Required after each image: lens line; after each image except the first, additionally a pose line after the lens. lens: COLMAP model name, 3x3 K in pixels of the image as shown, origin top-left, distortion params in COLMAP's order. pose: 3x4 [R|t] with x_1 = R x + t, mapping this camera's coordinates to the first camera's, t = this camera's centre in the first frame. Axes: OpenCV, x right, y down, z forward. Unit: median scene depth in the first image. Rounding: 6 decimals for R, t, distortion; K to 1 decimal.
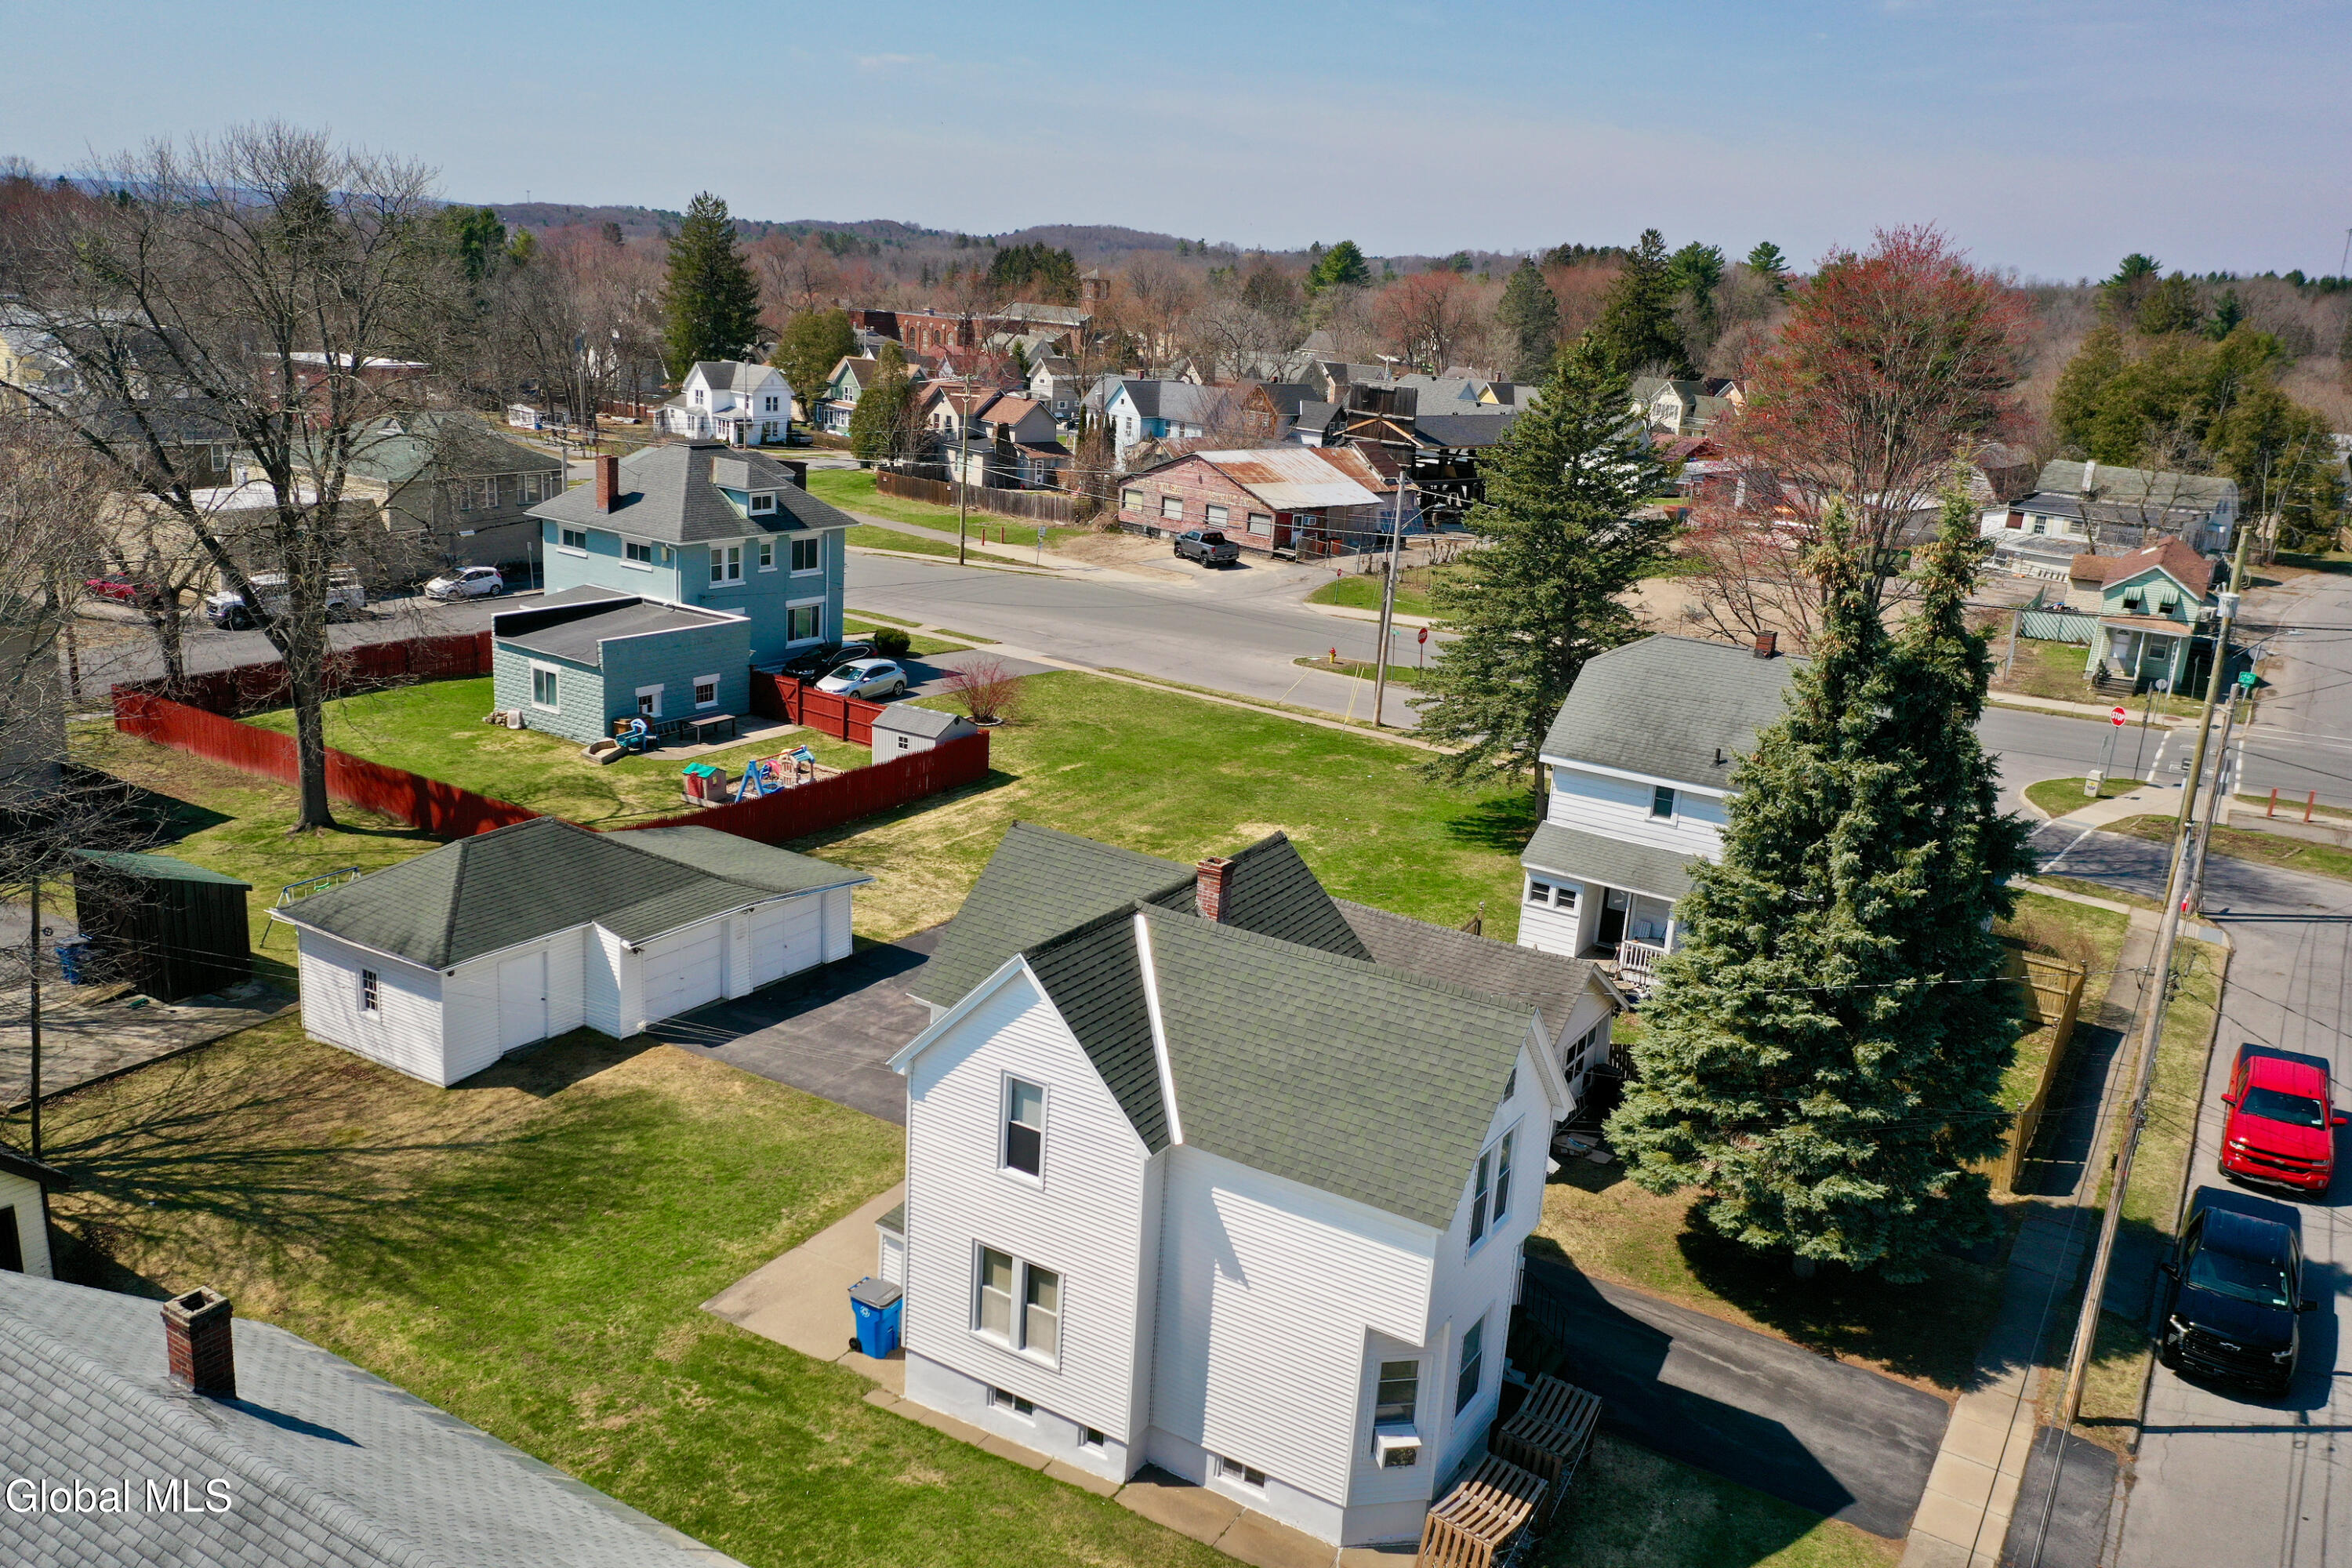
lens RADIAL K [[1864.0, 0, 1162.2], [0, 1864.0, 778.6], [0, 0, 1]] dist [0.006827, -0.003560]
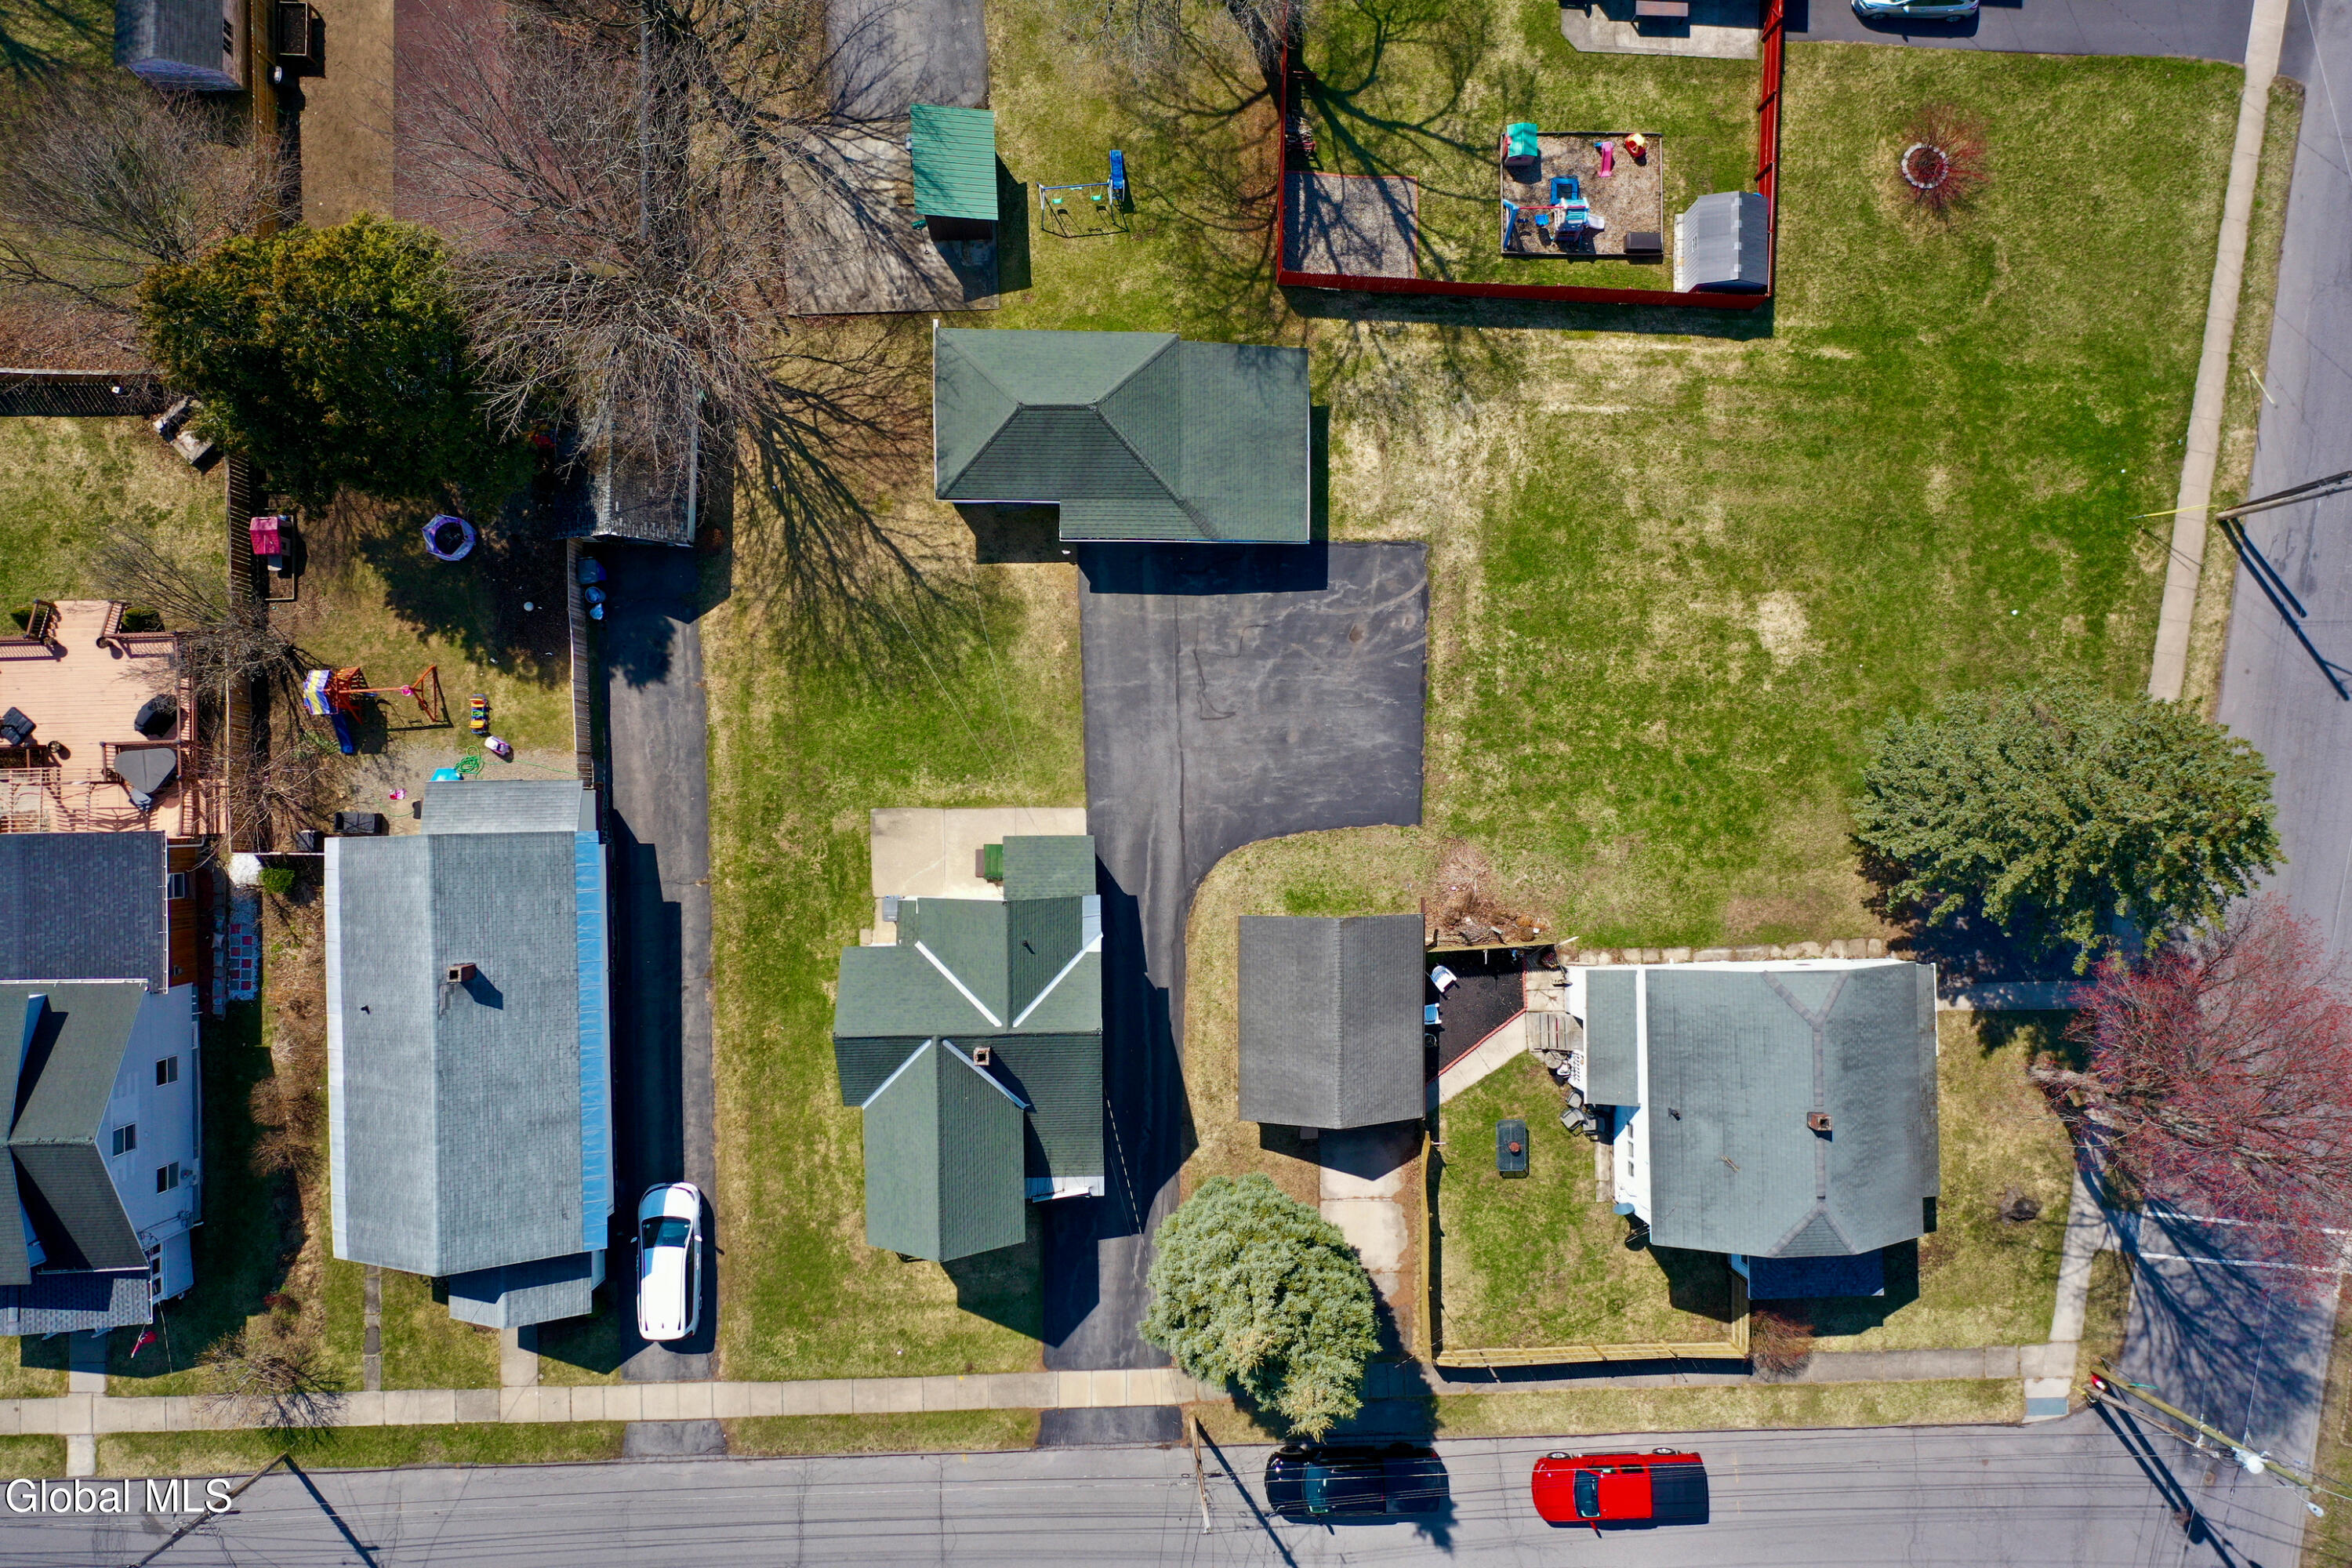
lens RADIAL K [[1866.8, 0, 1171.2], [0, 1866.8, 777.4], [0, 0, 1]] dist [0.010349, 0.002623]
pose [[0.543318, 0.837897, -0.052285, -0.002492], [-0.236411, 0.212460, 0.948141, -0.800873], [0.805553, -0.502781, 0.313522, 0.321228]]
